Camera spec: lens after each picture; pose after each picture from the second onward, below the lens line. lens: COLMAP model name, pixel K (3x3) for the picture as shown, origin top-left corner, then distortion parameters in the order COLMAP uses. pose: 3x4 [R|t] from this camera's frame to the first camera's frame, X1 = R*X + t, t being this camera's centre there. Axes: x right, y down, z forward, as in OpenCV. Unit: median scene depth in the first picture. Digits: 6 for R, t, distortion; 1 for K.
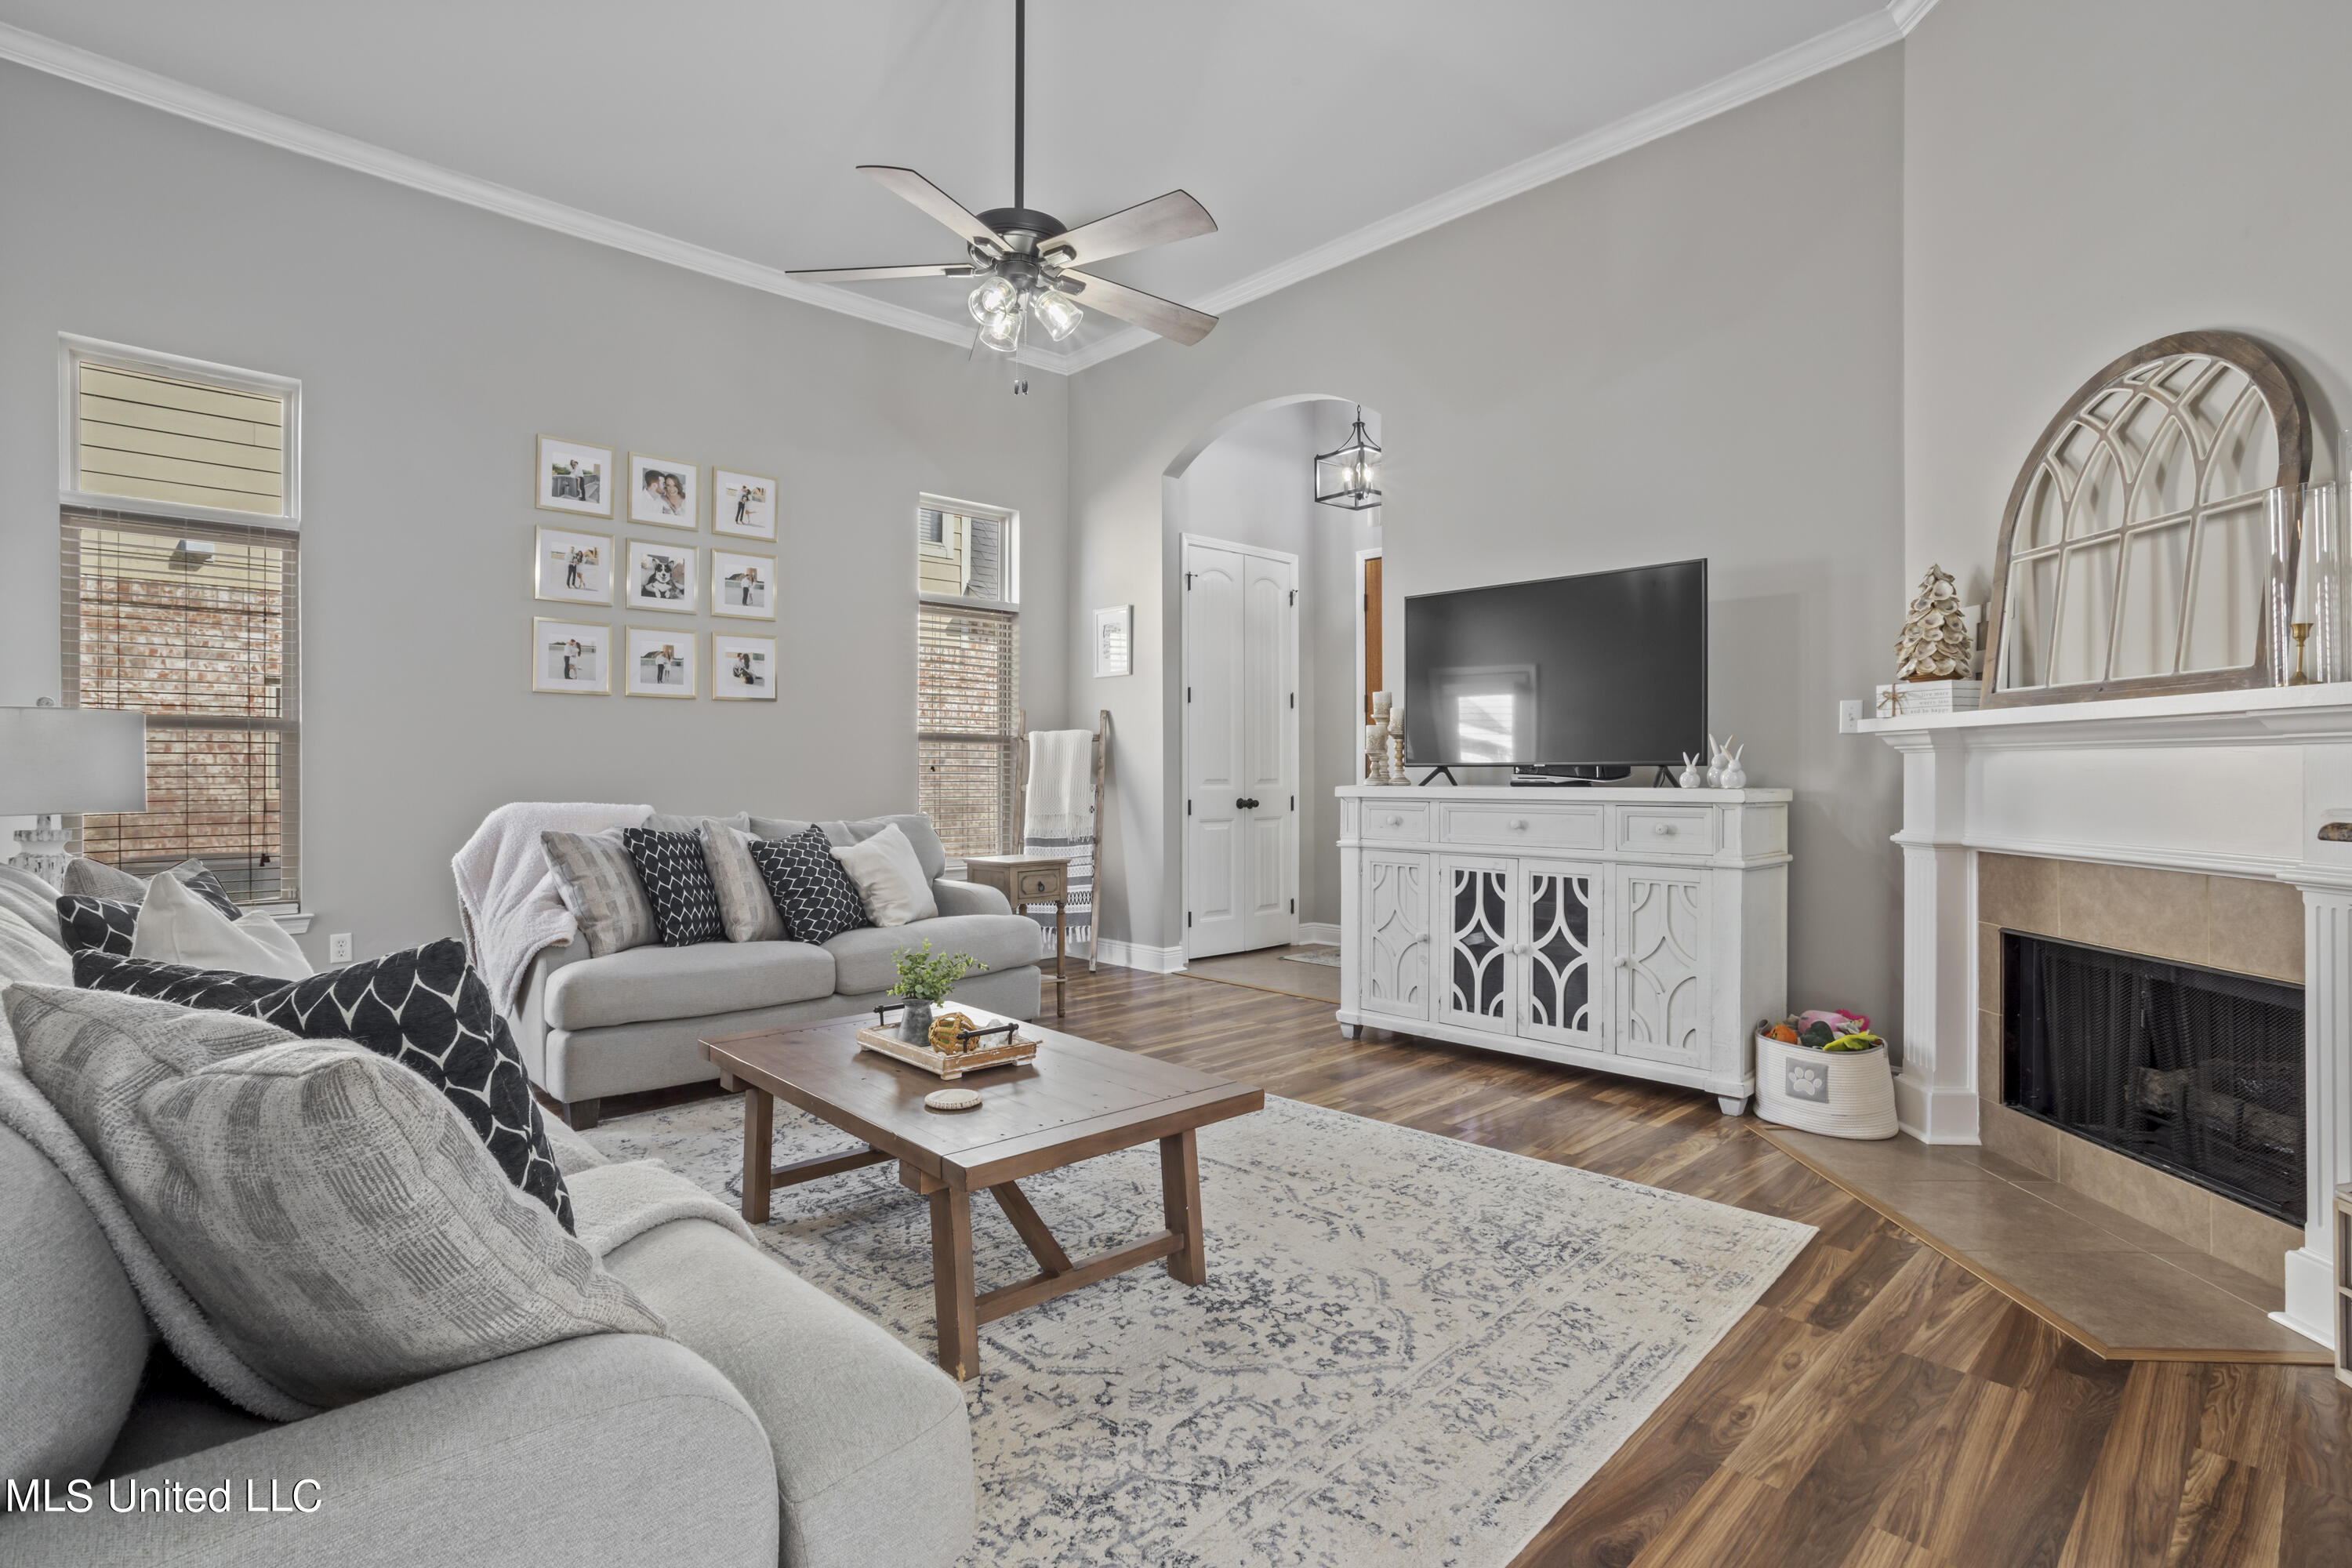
lens RADIAL K [[1132.5, 0, 1162.6], [0, 1132.5, 773.4], [0, 0, 1]] dist [-0.037723, 0.021755]
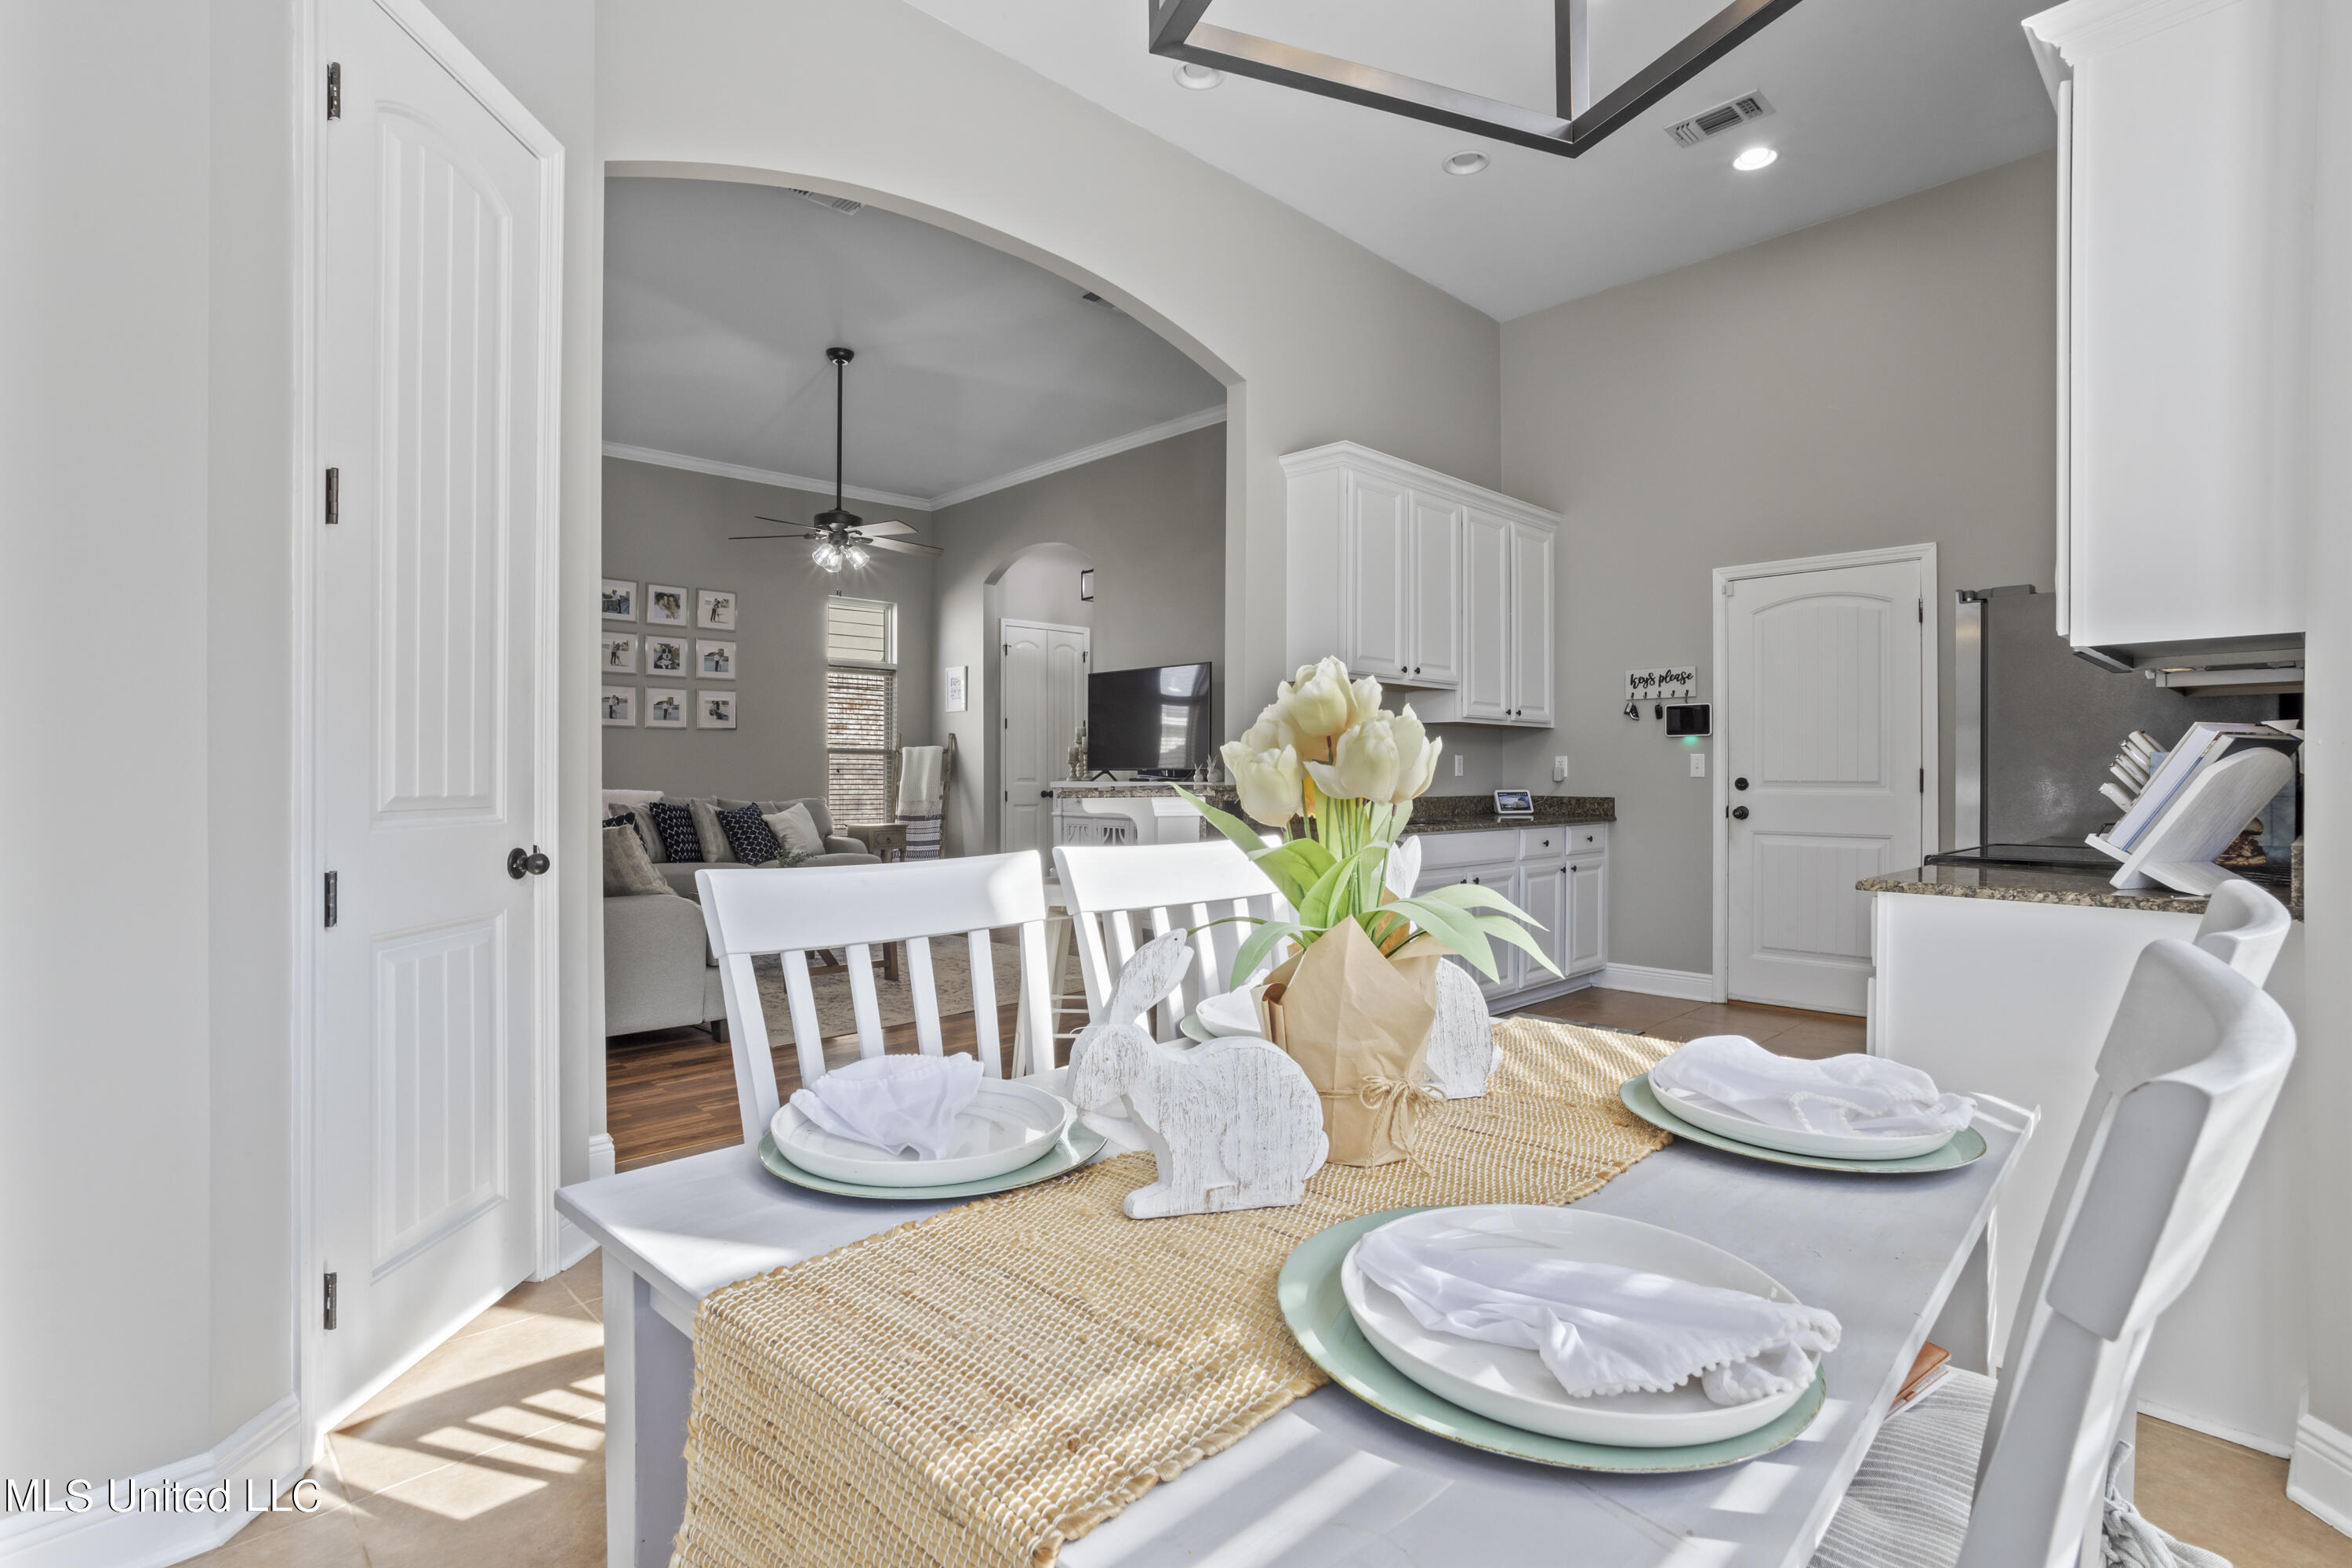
lens RADIAL K [[1132.5, 0, 1167.5], [0, 1132.5, 784.1], [0, 0, 1]] dist [-0.037723, 0.021755]
pose [[0.999929, 0.000704, 0.011854, 0.382503], [-0.000806, 0.999963, 0.008587, -0.000066], [-0.011847, -0.008596, 0.999893, -0.930584]]
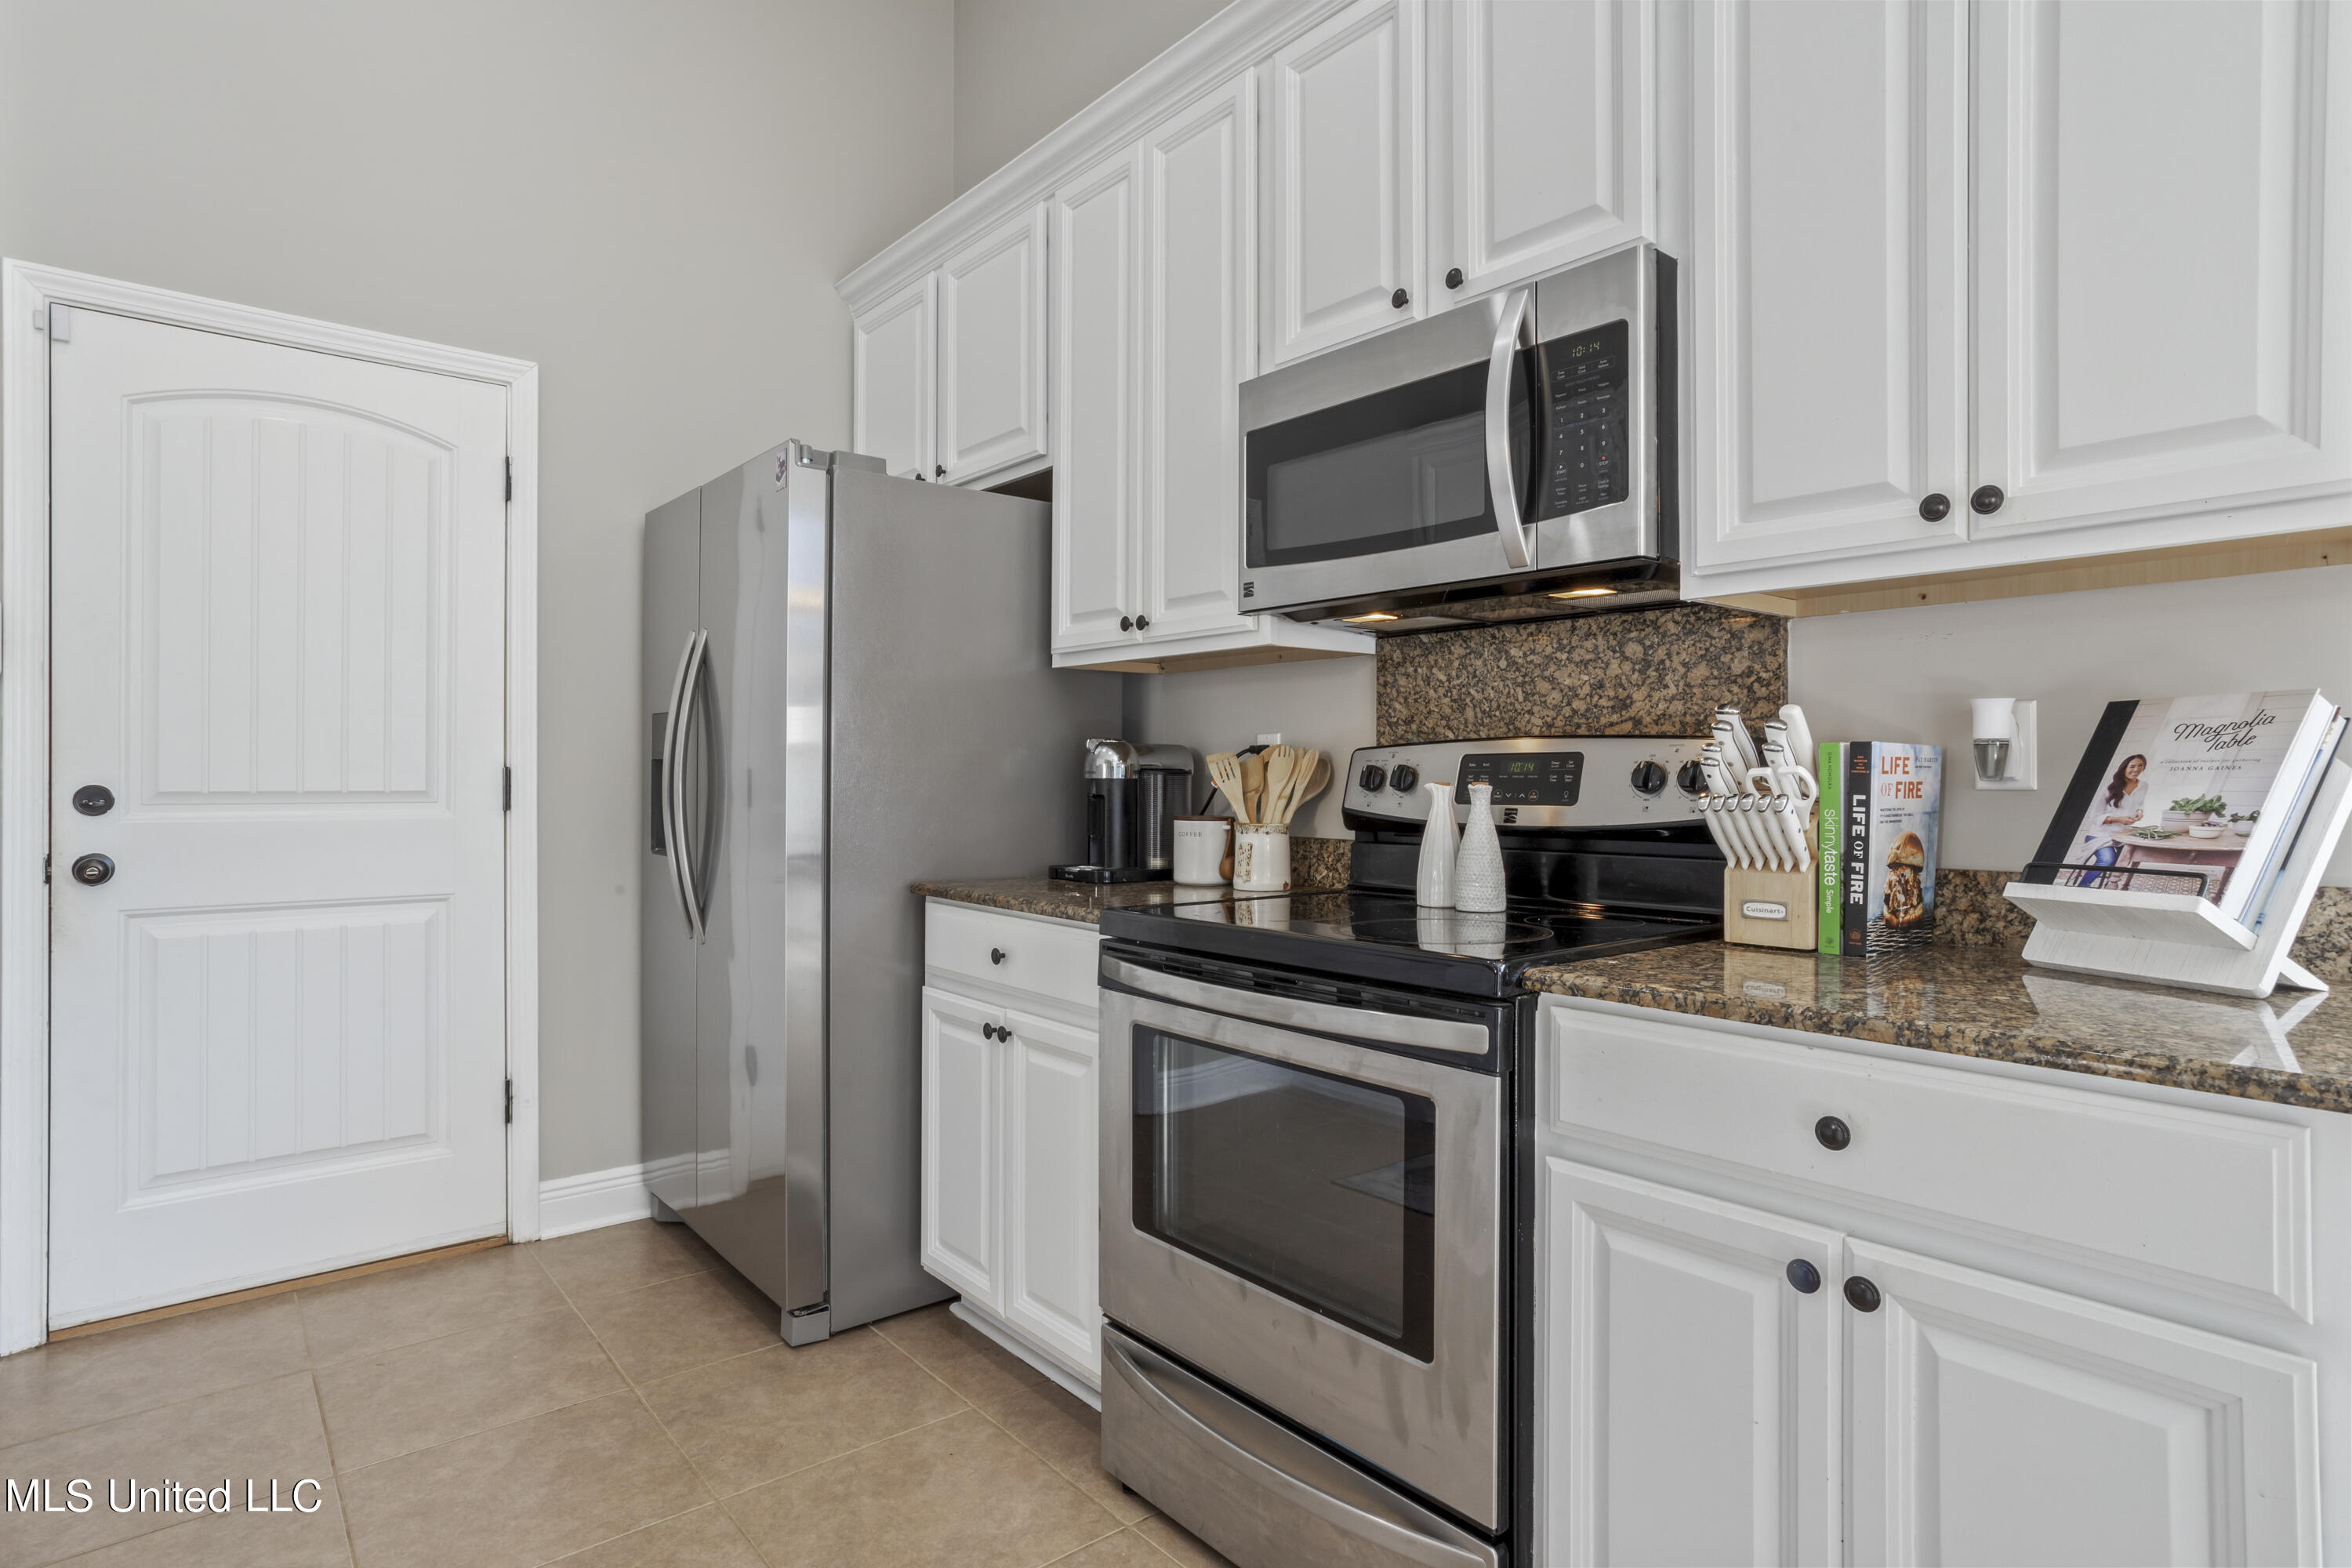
lens RADIAL K [[1187.4, 0, 1203.5], [0, 1187.4, 776.7], [0, 0, 1]] dist [-0.029711, 0.013247]
pose [[0.057301, 0.000860, 0.998357, 0.542068], [-0.000187, 1.000000, -0.000850, -0.000750], [-0.998357, -0.000137, 0.057301, -0.154840]]
